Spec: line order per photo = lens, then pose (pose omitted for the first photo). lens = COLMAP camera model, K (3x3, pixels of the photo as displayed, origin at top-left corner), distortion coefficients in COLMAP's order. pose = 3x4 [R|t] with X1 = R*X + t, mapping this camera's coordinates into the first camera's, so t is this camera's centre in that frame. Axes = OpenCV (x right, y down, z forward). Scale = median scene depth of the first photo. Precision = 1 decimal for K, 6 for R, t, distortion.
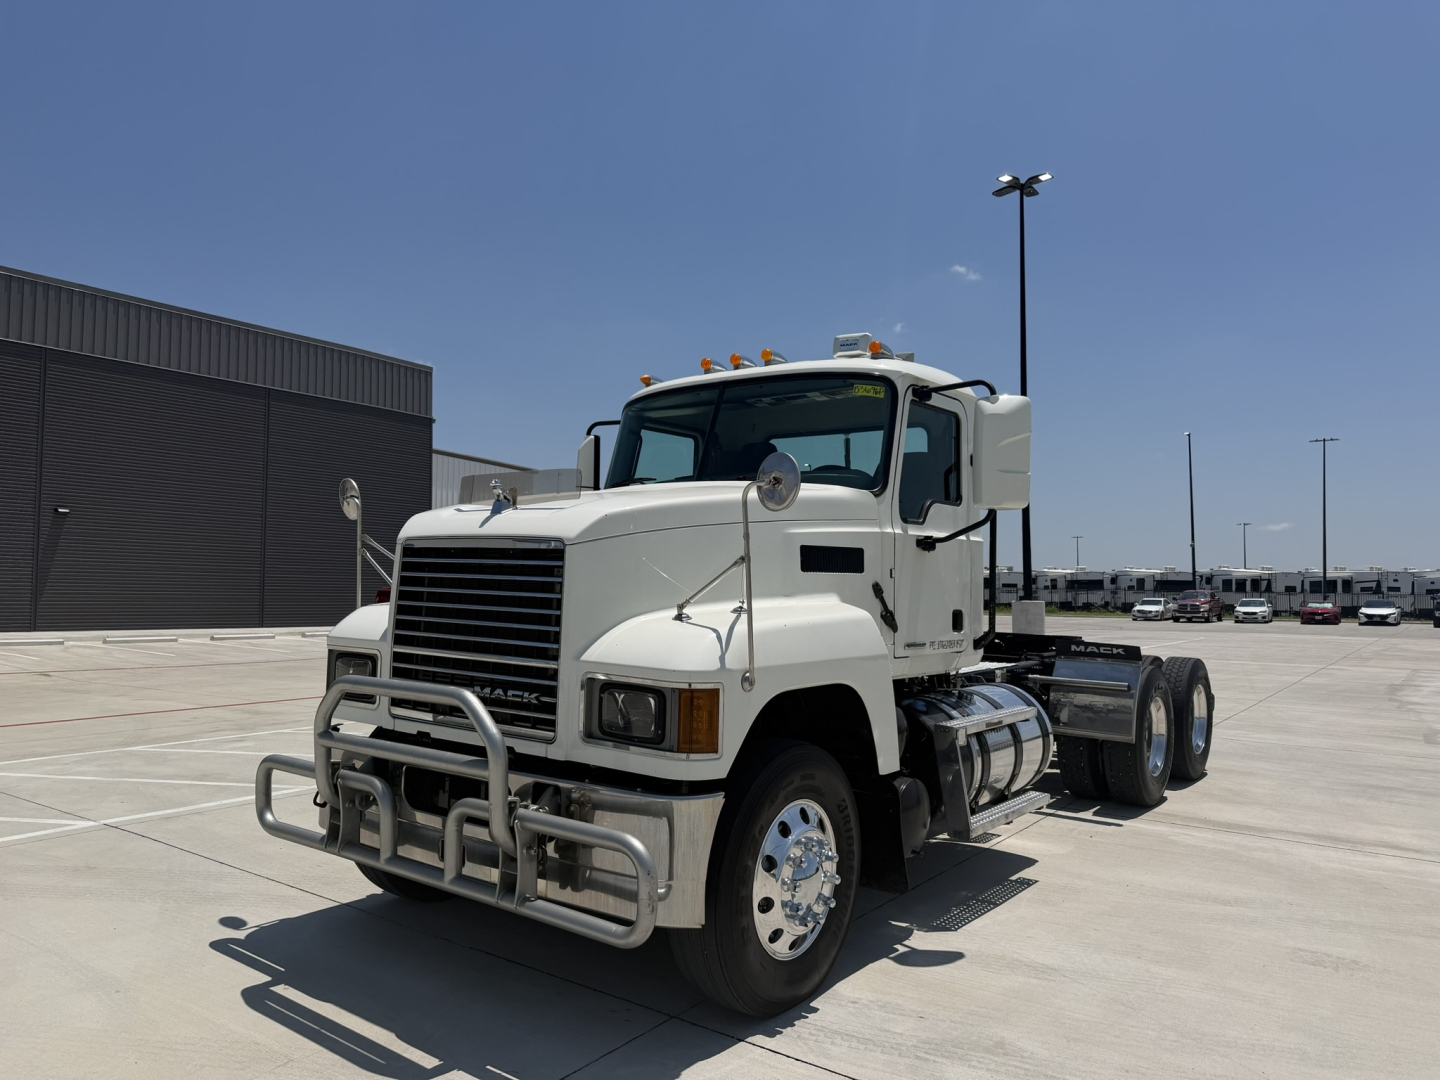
lens RADIAL K [[1031.5, 0, 701.5], [0, 1031.5, 538.3], [0, 0, 1]] dist [0.004700, 0.000321]
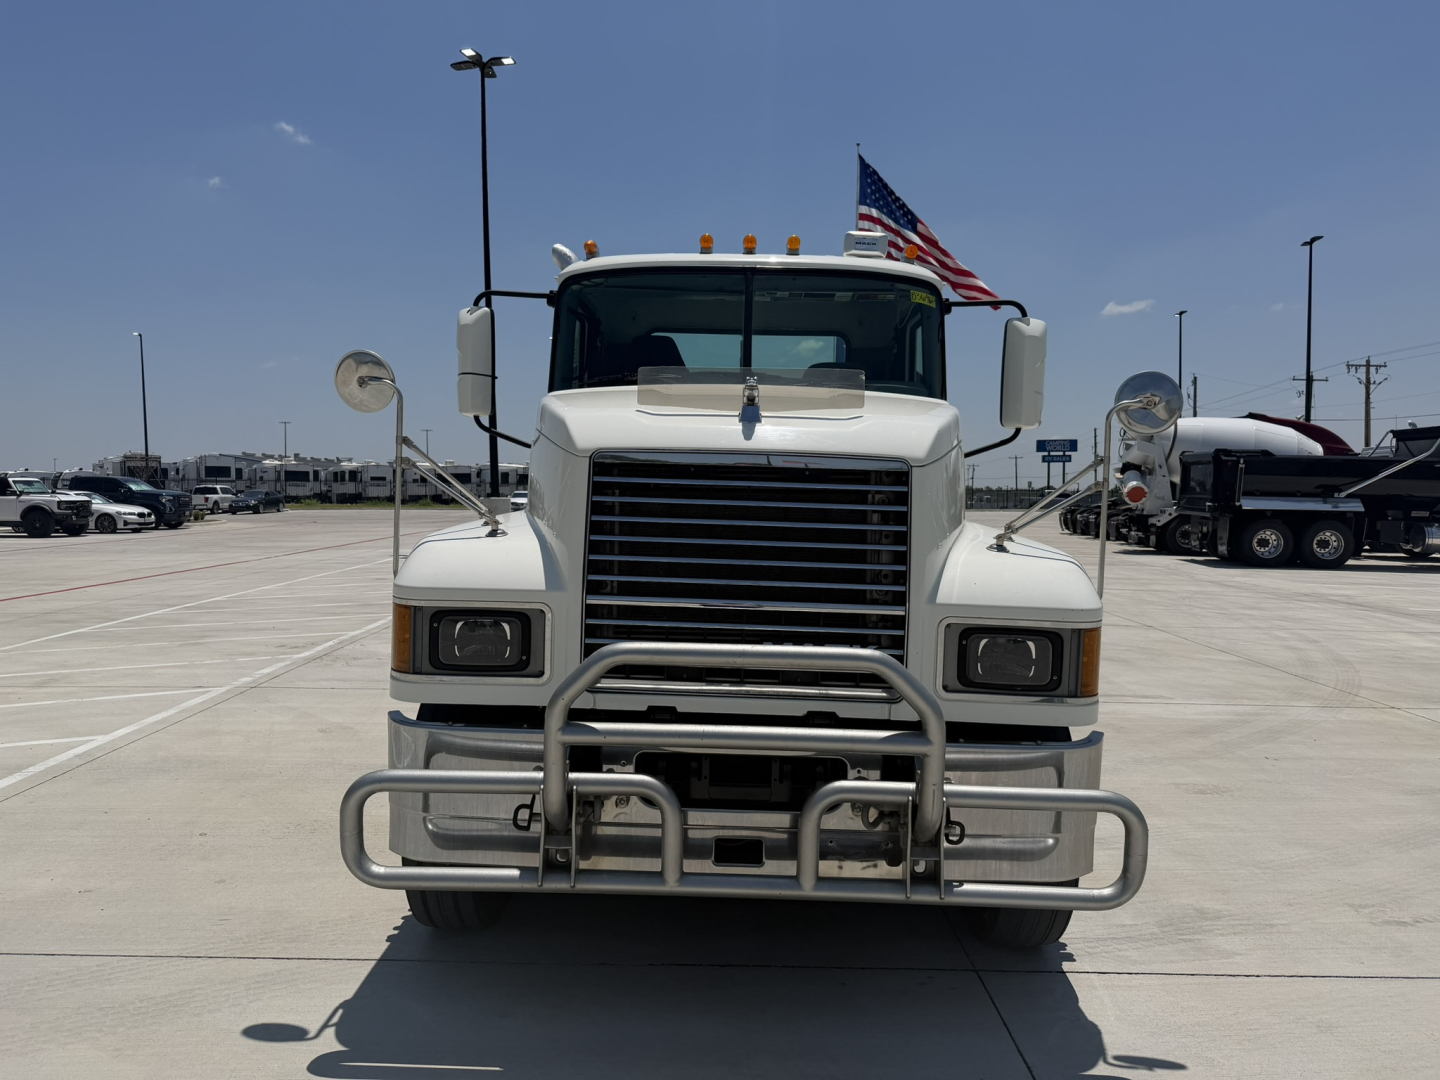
lens RADIAL K [[991.8, 0, 694.2], [0, 991.8, 561.5], [0, 0, 1]] dist [0.117947, -0.192366]
pose [[0.804529, -0.046680, 0.592077, -0.650002], [-0.033568, 0.991739, 0.123803, -0.009769], [-0.592965, -0.119478, 0.796315, 0.396104]]
